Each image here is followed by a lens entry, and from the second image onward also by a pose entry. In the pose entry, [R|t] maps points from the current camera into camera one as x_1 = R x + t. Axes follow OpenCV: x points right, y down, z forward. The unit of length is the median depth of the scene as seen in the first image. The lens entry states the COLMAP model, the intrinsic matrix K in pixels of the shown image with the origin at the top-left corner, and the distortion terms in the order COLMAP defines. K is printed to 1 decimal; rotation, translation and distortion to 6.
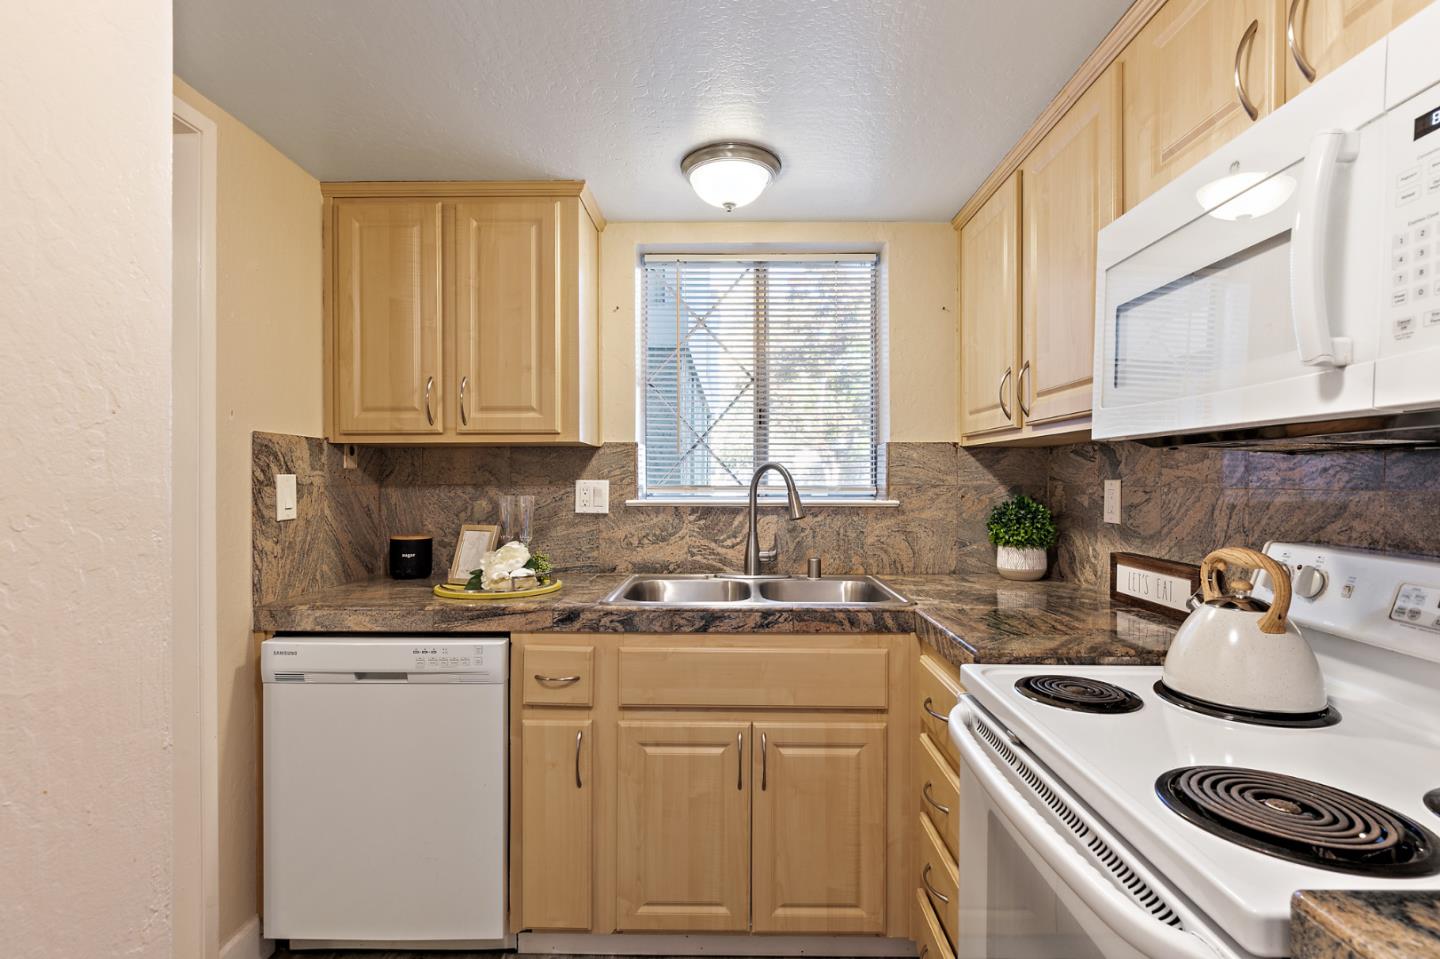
lens RADIAL K [[655.1, 0, 718.8], [0, 655.1, 482.1], [0, 0, 1]] dist [0.004612, 0.000338]
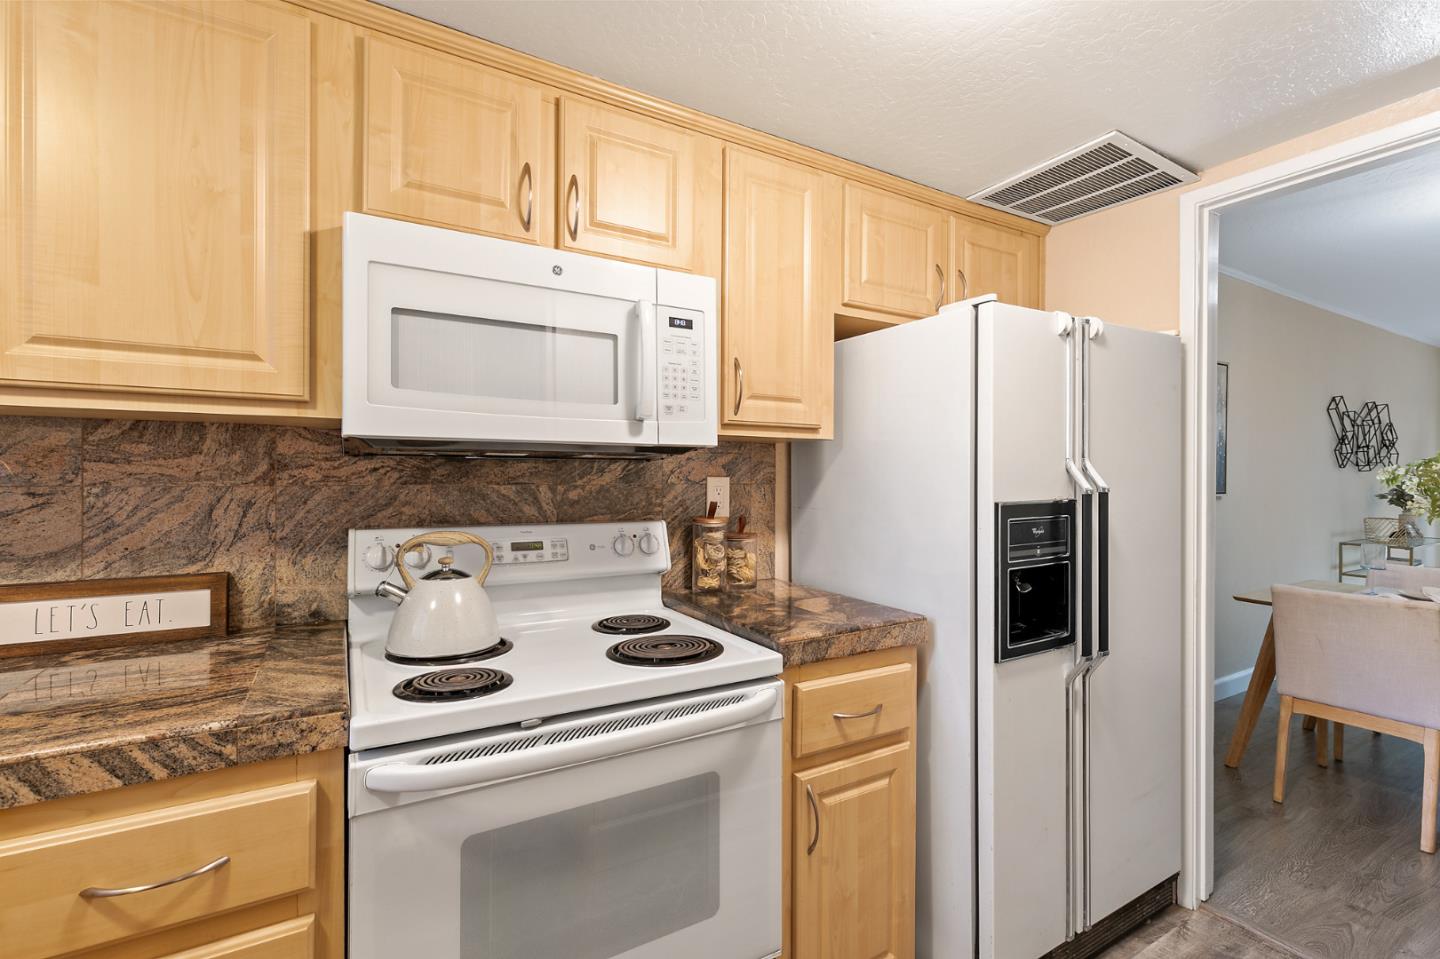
lens RADIAL K [[655.1, 0, 720.8], [0, 655.1, 478.5], [0, 0, 1]] dist [0.004612, 0.000338]
pose [[-0.511065, -0.007859, 0.859506, -0.531293], [0.000924, 0.999953, 0.009692, -0.013028], [-0.859542, 0.005748, -0.511033, 1.111927]]
